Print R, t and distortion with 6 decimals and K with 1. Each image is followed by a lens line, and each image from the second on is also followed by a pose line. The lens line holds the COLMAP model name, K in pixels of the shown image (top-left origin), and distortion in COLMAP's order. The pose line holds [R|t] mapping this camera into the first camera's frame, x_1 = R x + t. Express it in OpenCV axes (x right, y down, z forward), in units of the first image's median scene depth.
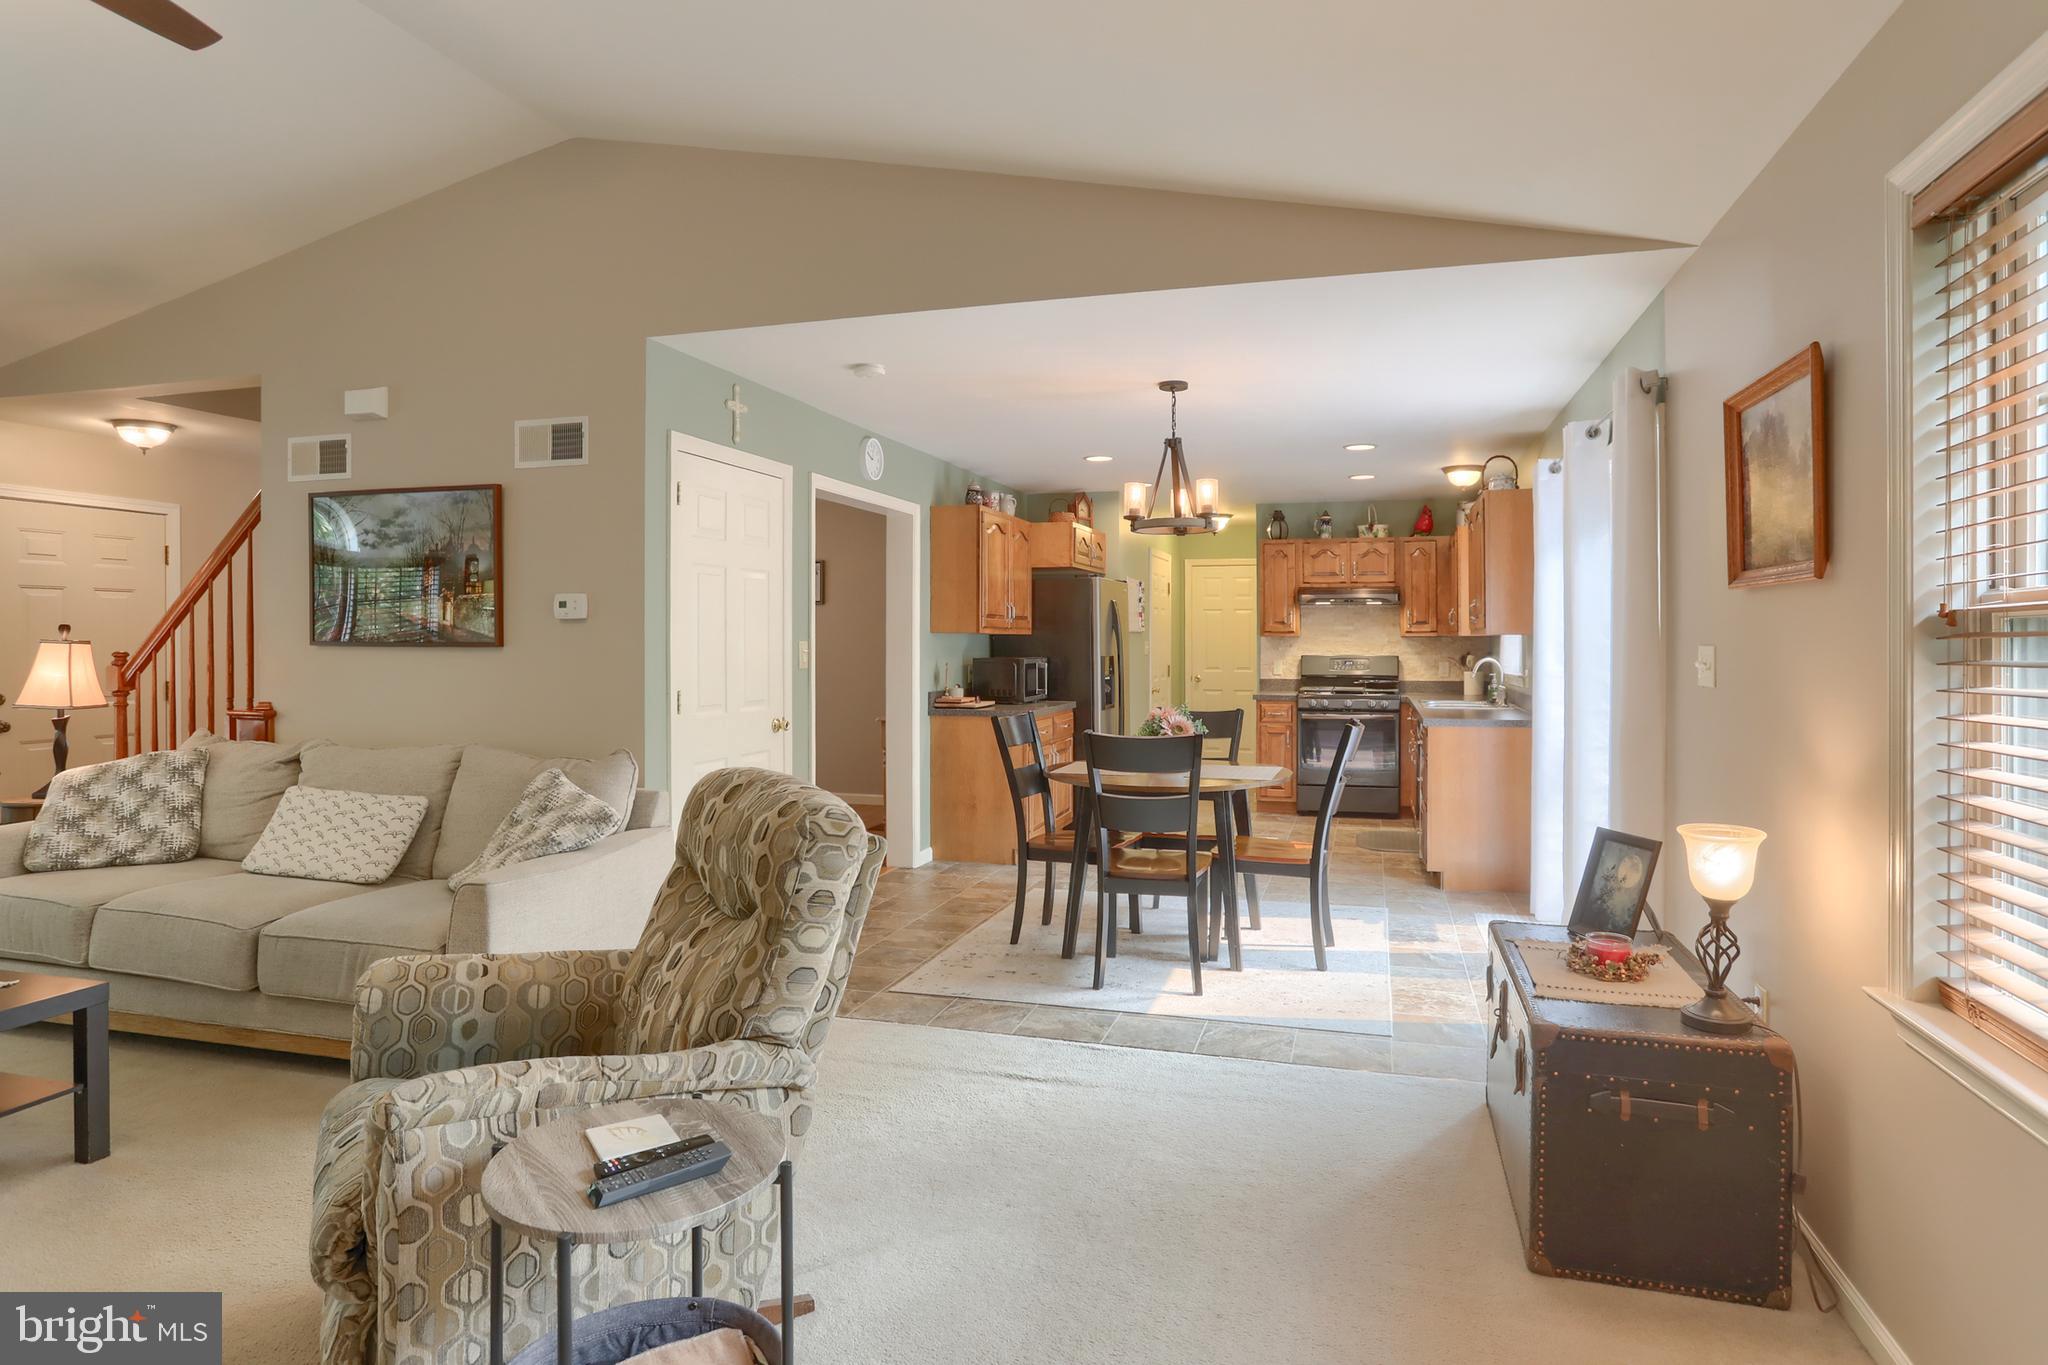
lens RADIAL K [[1134.0, 0, 1029.3], [0, 1134.0, 644.6], [0, 0, 1]] dist [-0.051726, 0.032975]
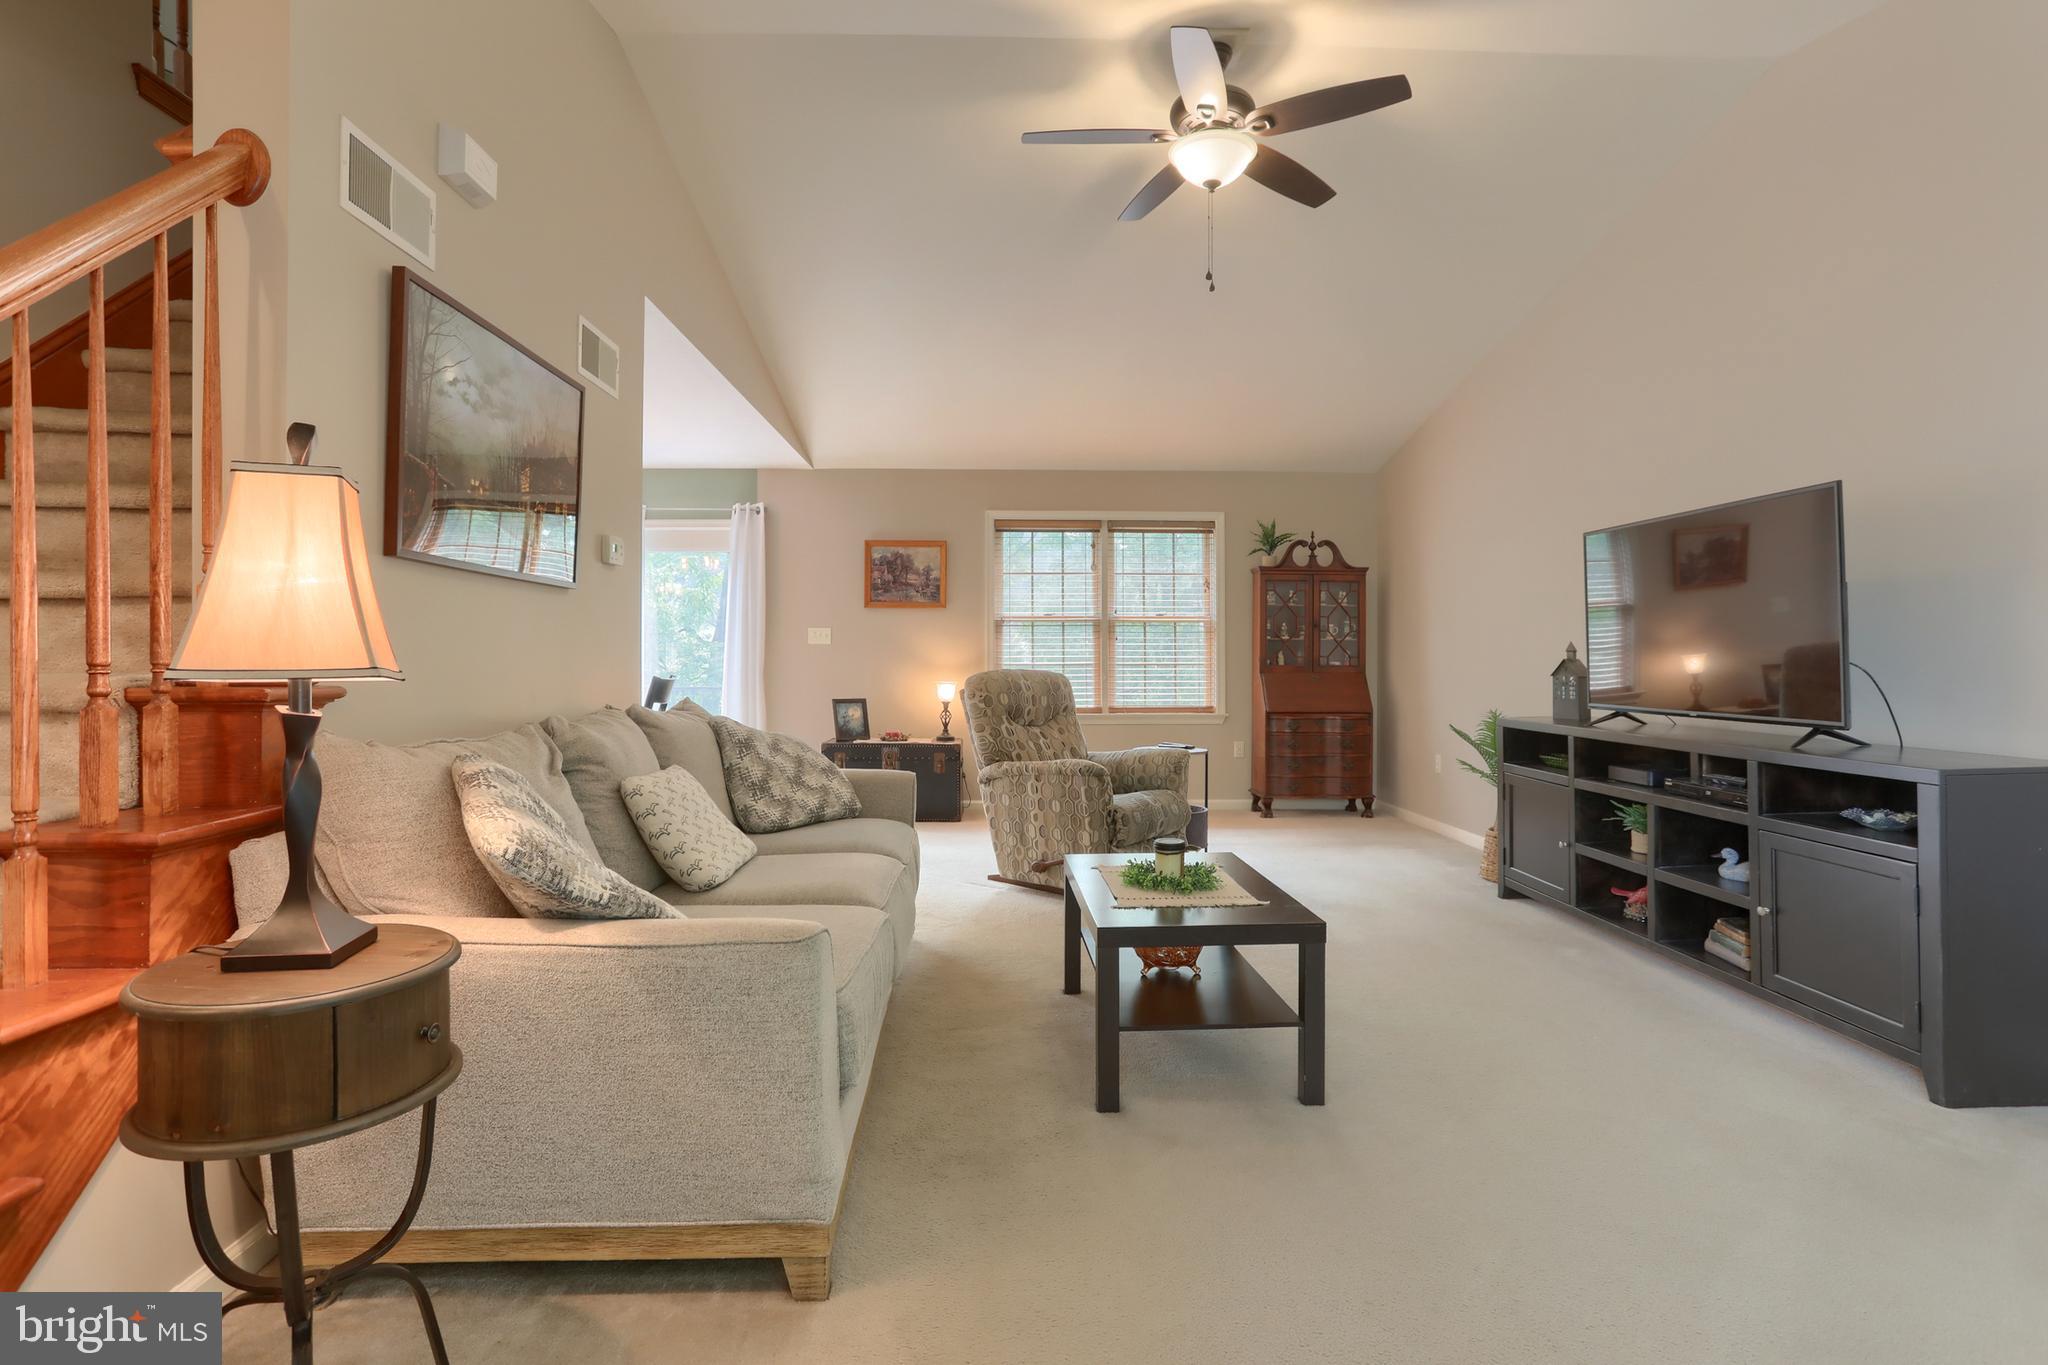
lens RADIAL K [[1015.1, 0, 1023.3], [0, 1015.1, 654.7], [0, 0, 1]] dist [-0.056421, 0.033118]
pose [[-0.311348, 0.003347, 0.950290, -1.155940], [-0.000591, 0.999993, -0.003715, 0.047593], [-0.950296, -0.001718, -0.311343, 0.849654]]
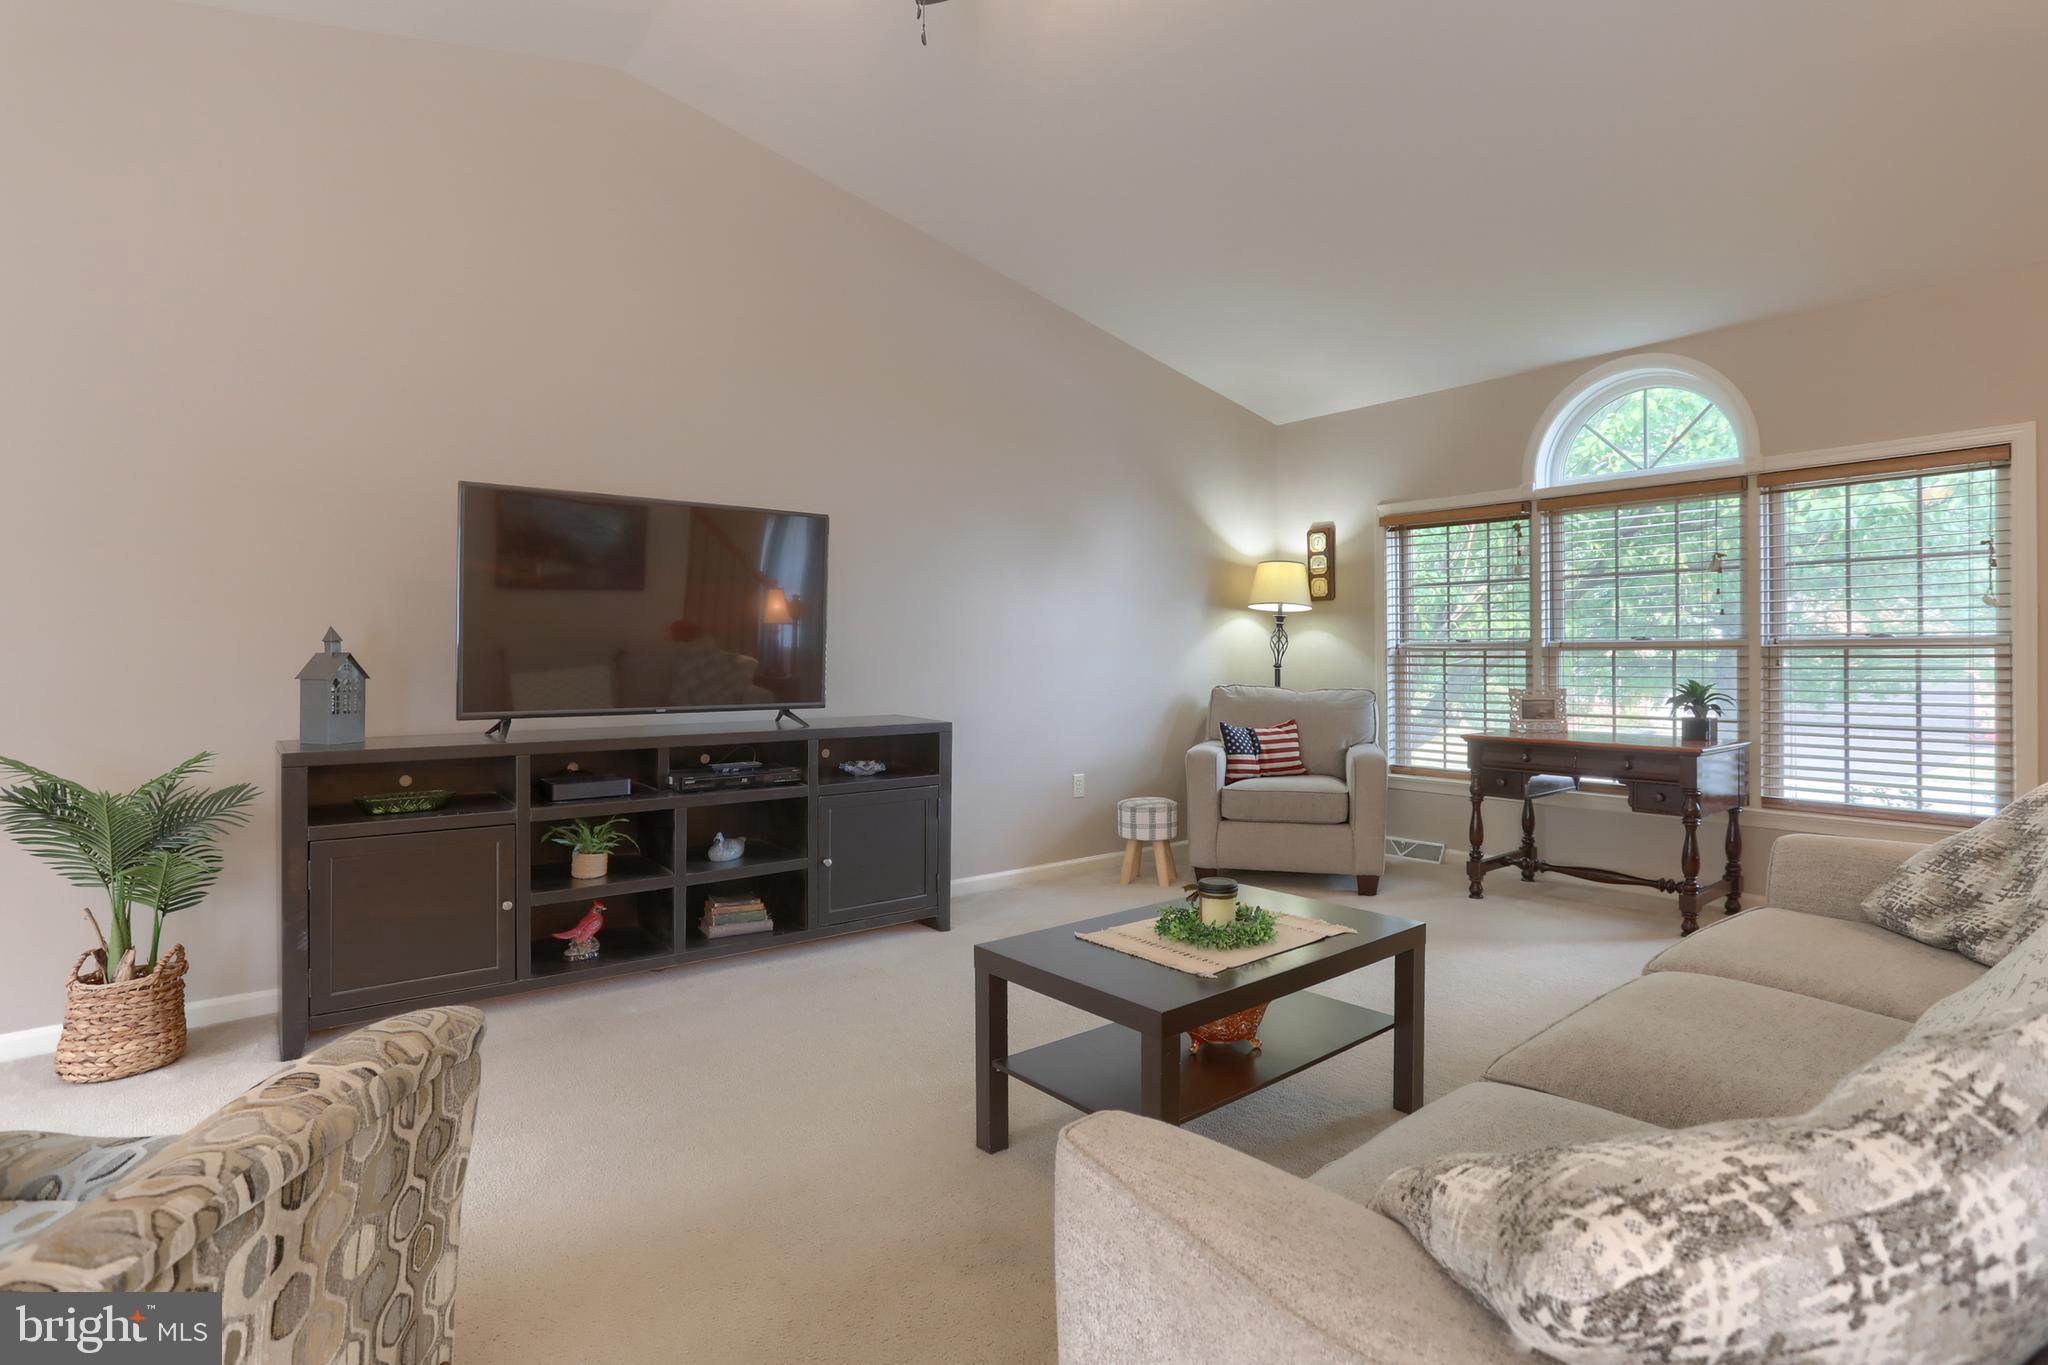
lens RADIAL K [[1027.2, 0, 1025.4], [0, 1027.2, 653.1], [0, 0, 1]] dist [-0.056286, 0.033922]
pose [[-0.561616, -0.001677, -0.827396, -0.149451], [-0.000429, 0.999998, -0.001736, 0.048531], [0.827398, -0.000620, -0.561616, 0.774000]]
